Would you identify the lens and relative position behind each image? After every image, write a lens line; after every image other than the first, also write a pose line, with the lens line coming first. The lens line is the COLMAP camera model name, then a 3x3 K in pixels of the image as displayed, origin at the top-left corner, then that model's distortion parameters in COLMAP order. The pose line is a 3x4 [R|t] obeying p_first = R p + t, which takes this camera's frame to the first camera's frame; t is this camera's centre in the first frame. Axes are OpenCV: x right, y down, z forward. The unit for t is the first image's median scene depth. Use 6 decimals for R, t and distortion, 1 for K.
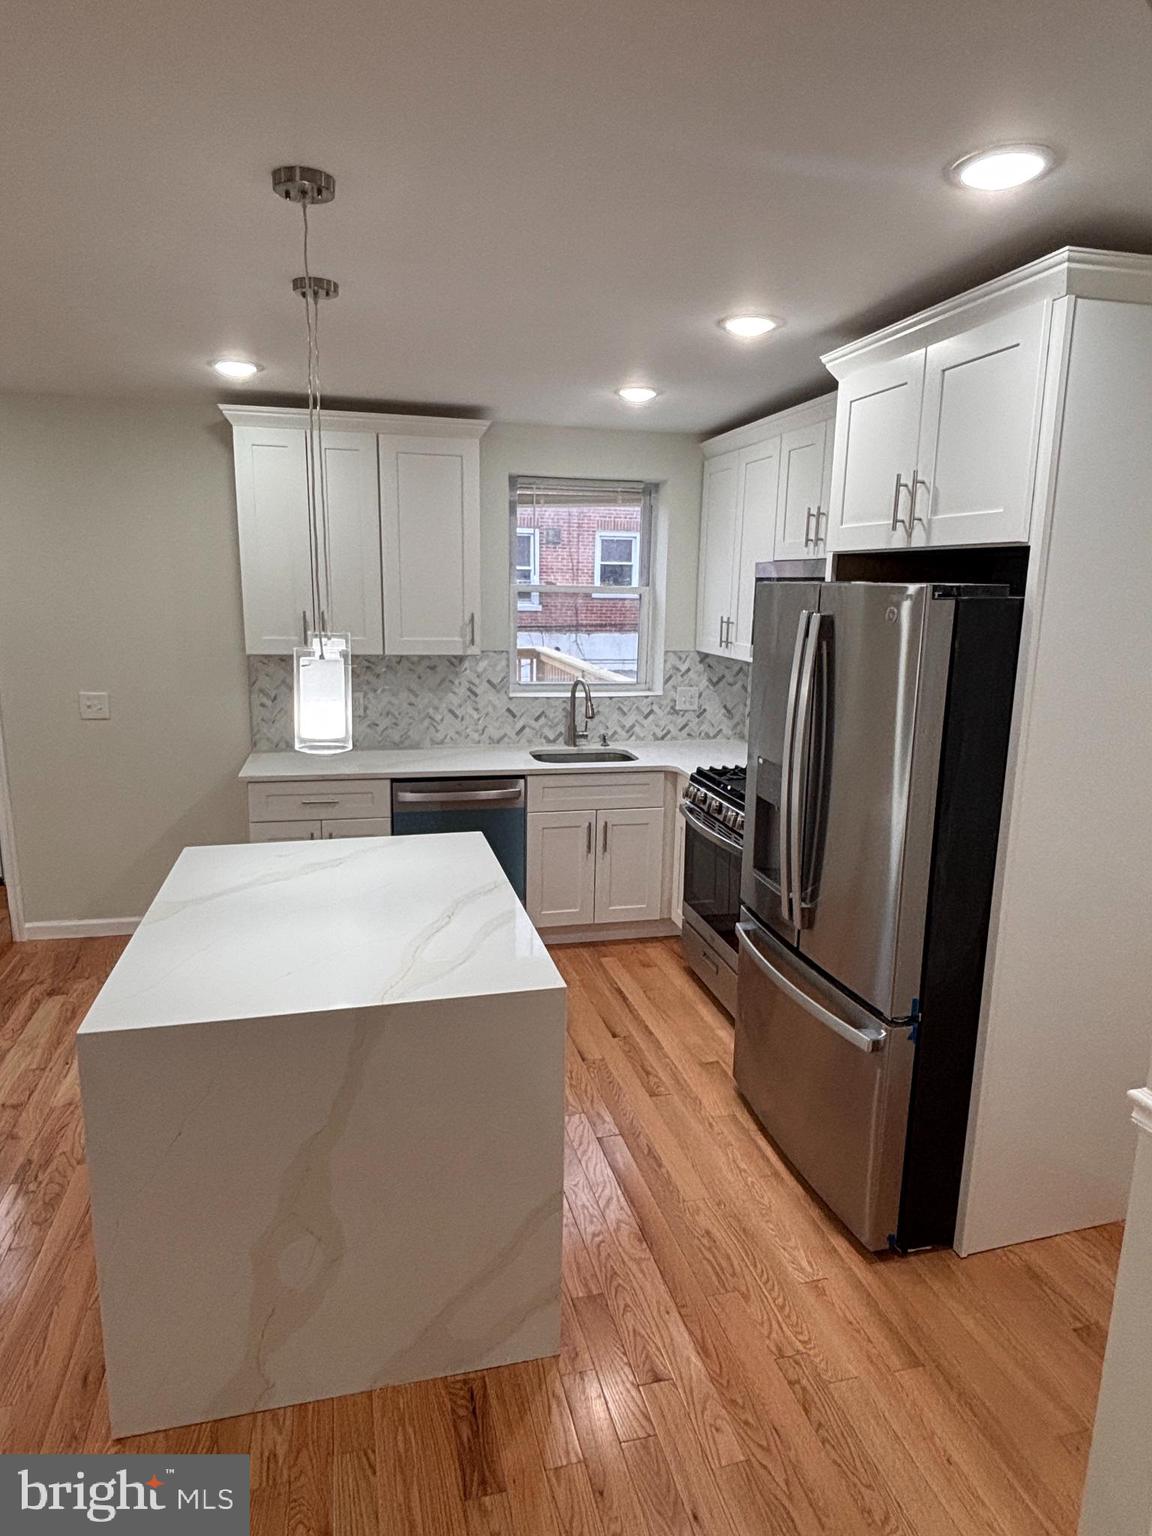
lens RADIAL K [[928.0, 0, 580.6], [0, 928.0, 769.0], [0, 0, 1]] dist [0.026813, -0.033424]
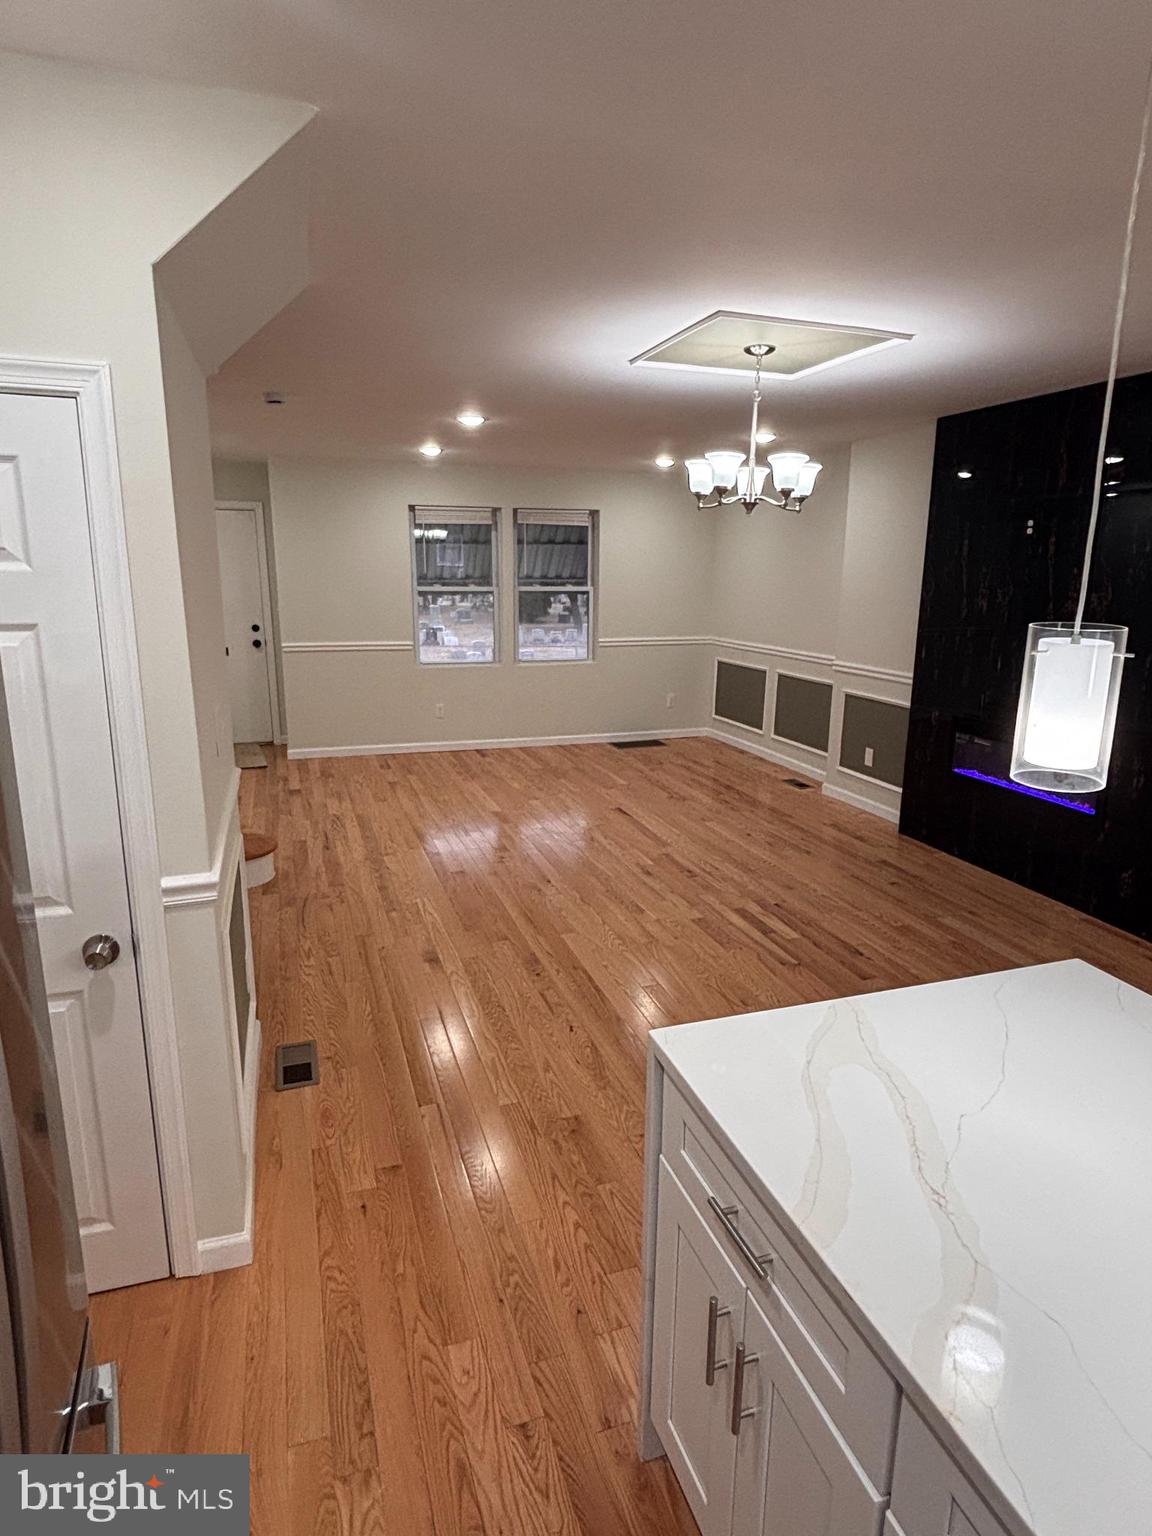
lens RADIAL K [[866.6, 0, 580.2], [0, 866.6, 759.7], [0, 0, 1]] dist [0.004474, -0.007287]
pose [[-0.996949, -0.010934, -0.077284, 0.047022], [-0.041323, 0.913932, 0.403758, -0.123355], [0.066218, 0.405720, -0.911596, 0.712638]]
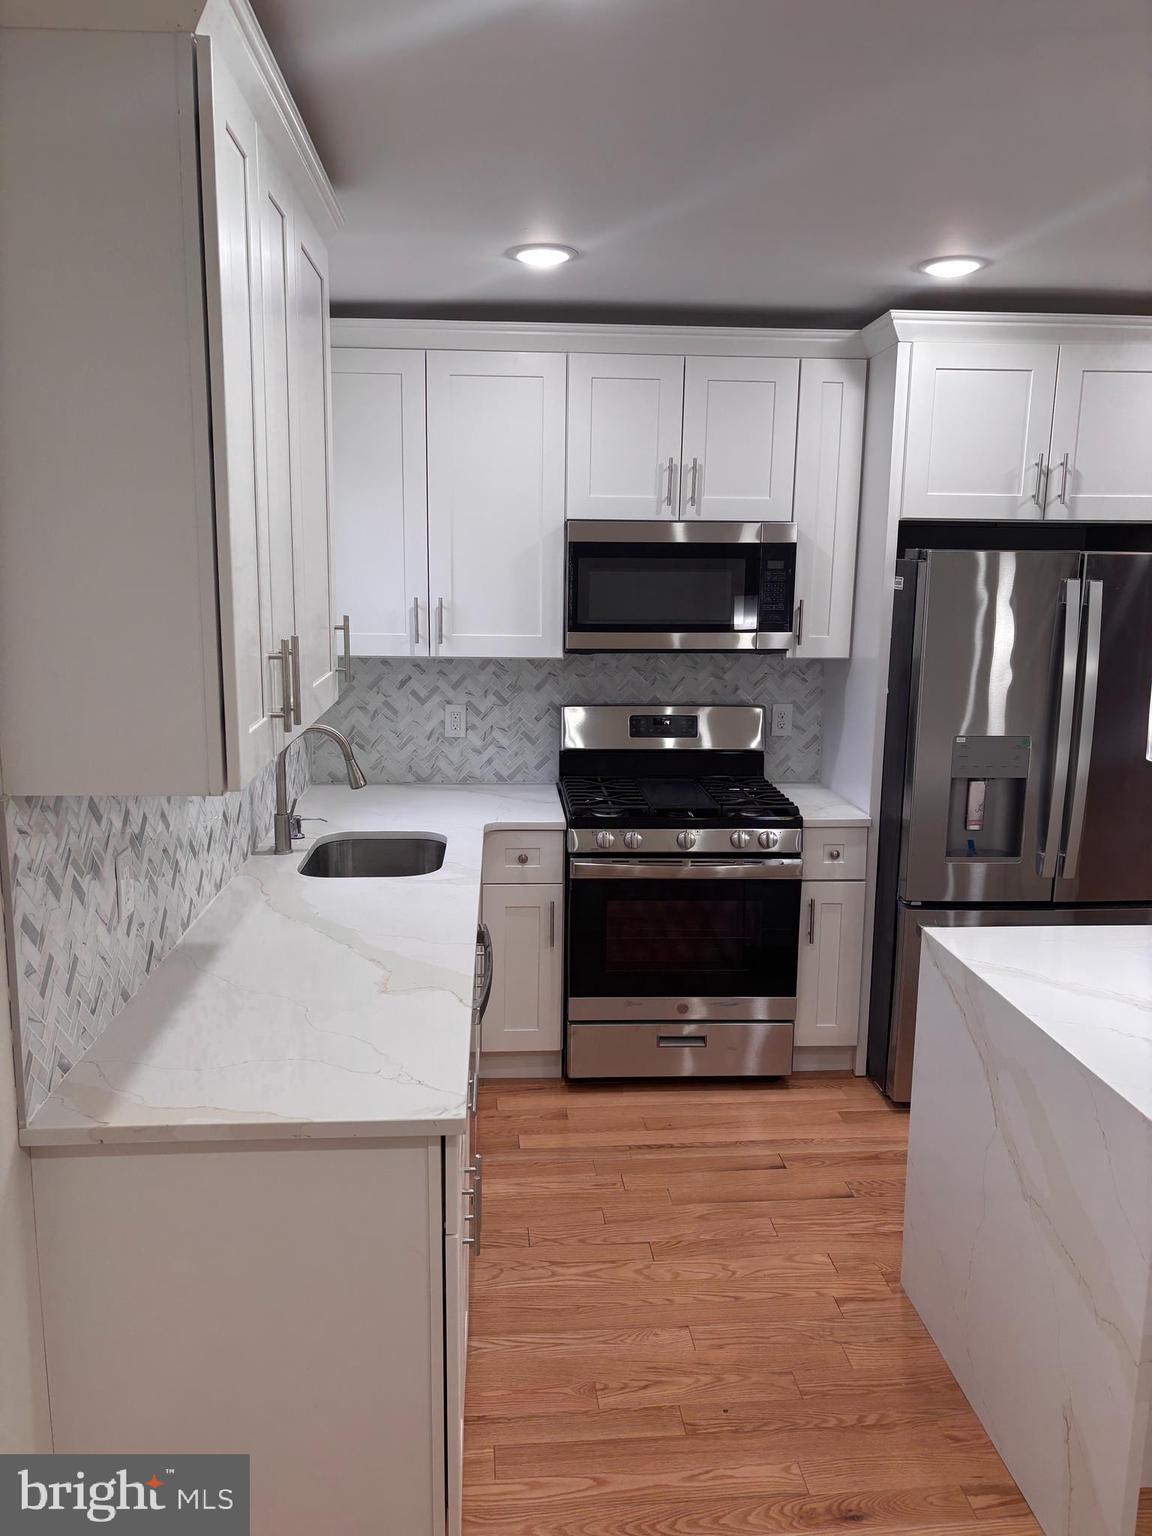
lens RADIAL K [[1149.8, 0, 561.7], [0, 1149.8, 763.1], [0, 0, 1]] dist [0.039614, -0.036602]
pose [[0.178604, -0.190298, 0.965343, -0.680711], [0.188939, 0.969493, 0.156160, -0.165317], [-0.965610, 0.154500, 0.209110, 0.774357]]
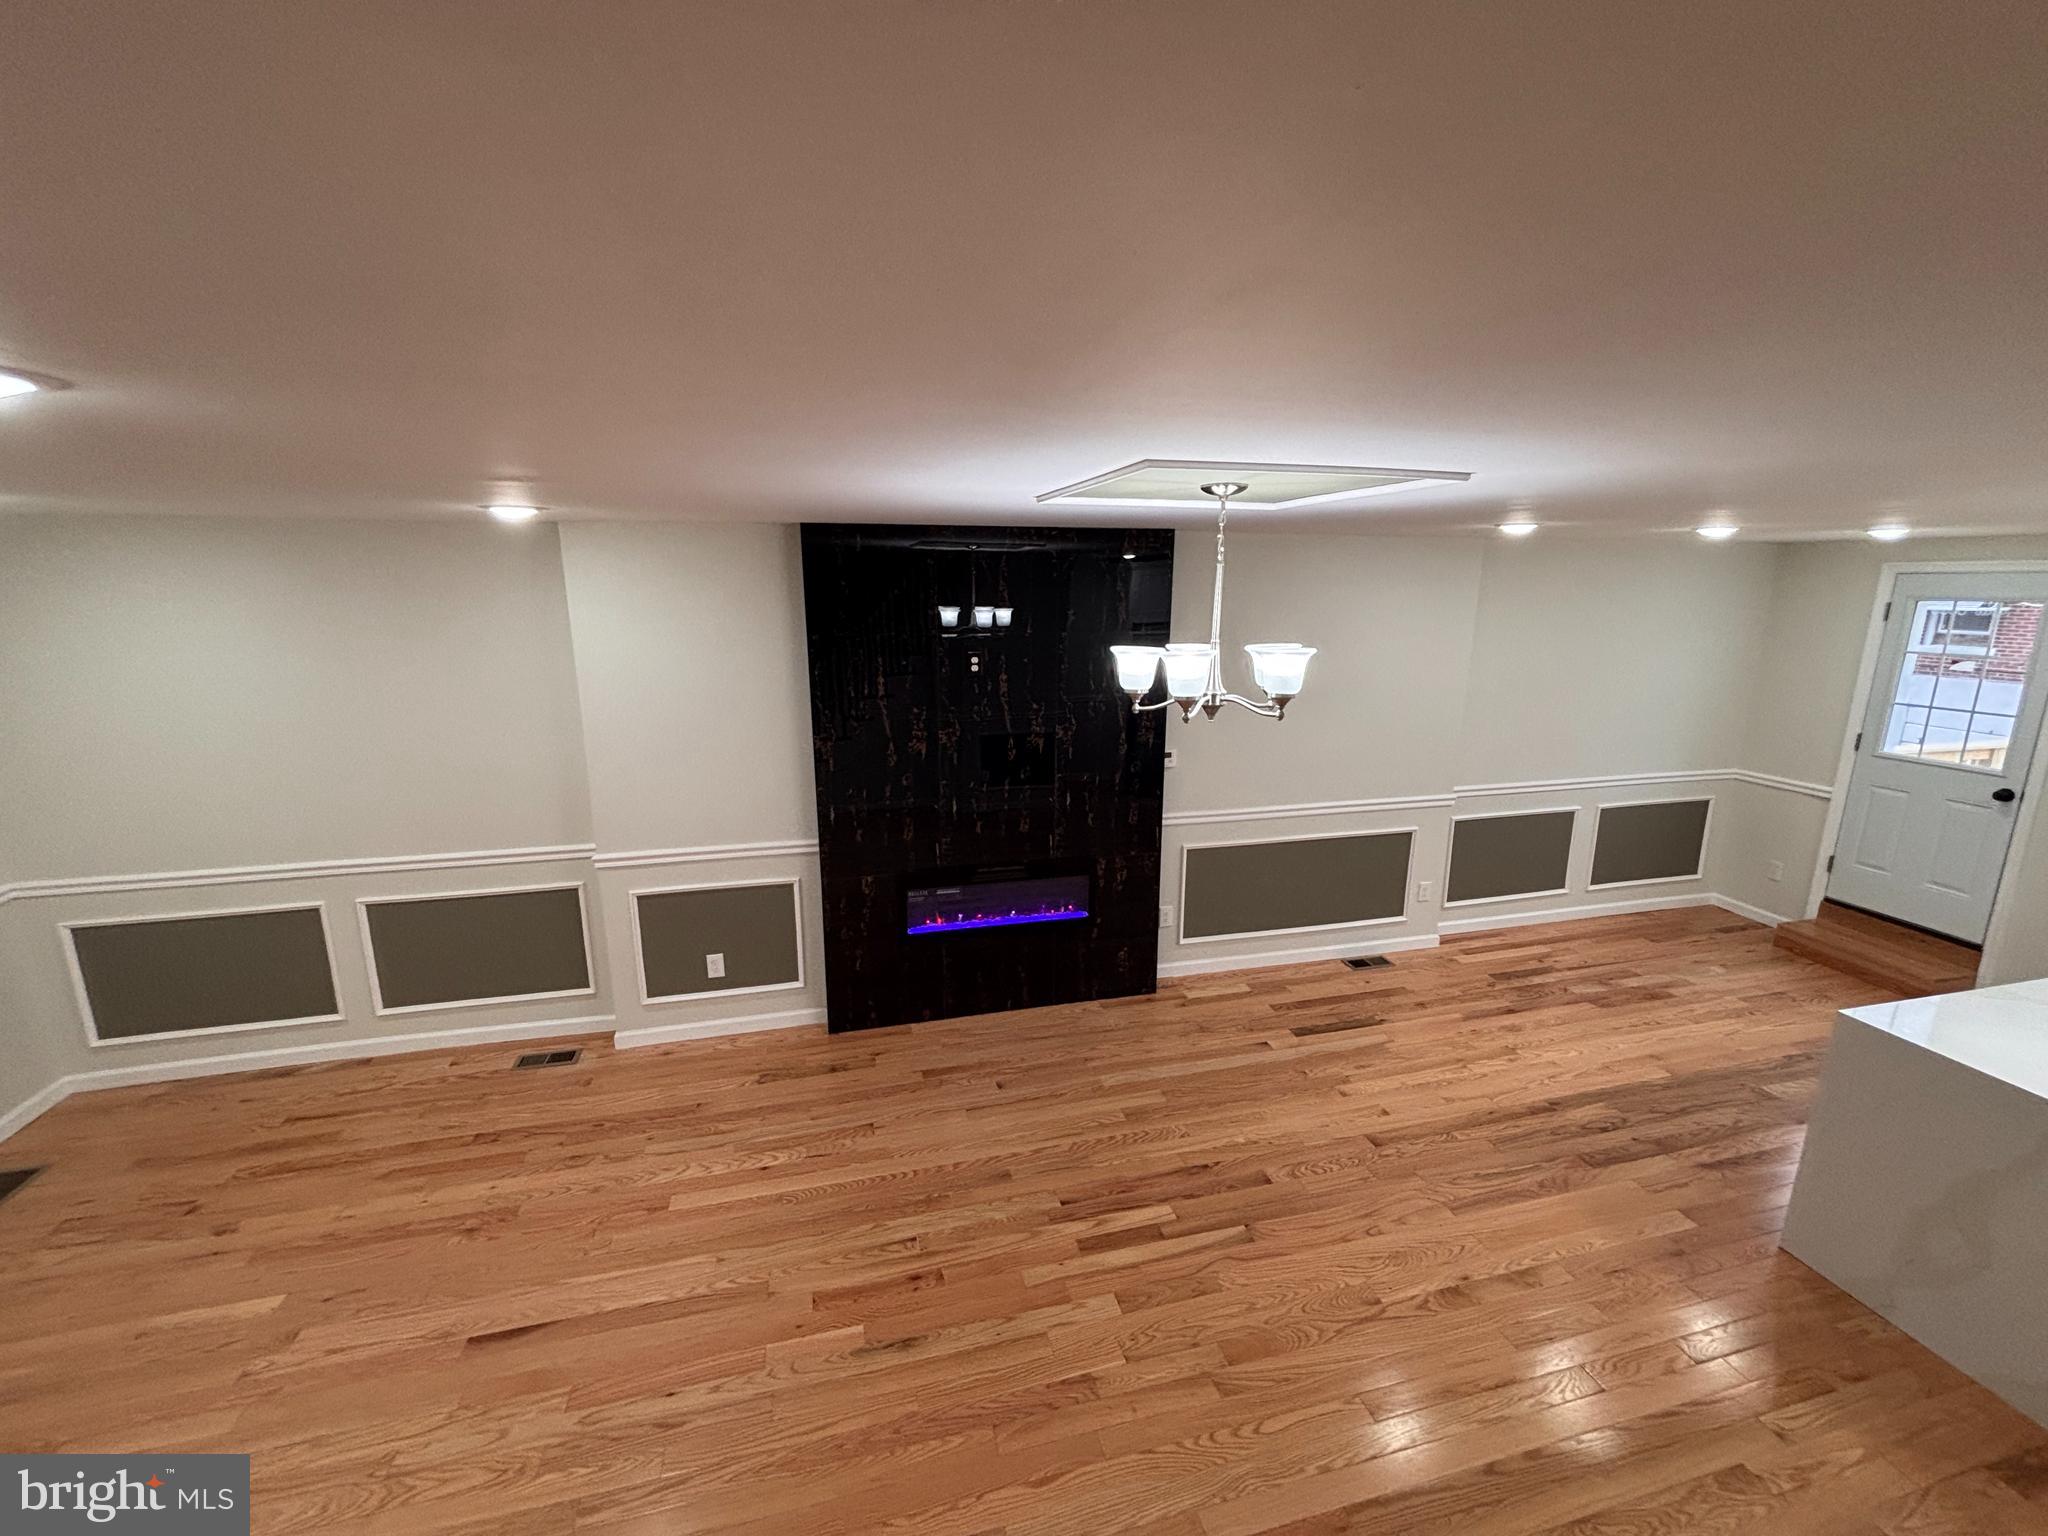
lens RADIAL K [[817.6, 0, 1021.5], [0, 817.6, 761.7], [0, 0, 1]] dist [-0.001877, -0.000009]
pose [[-0.009793, 0.194820, -0.980790, 0.354401], [-0.199807, 0.960676, 0.192820, -0.063688], [0.979786, 0.197857, 0.029519, -0.253858]]
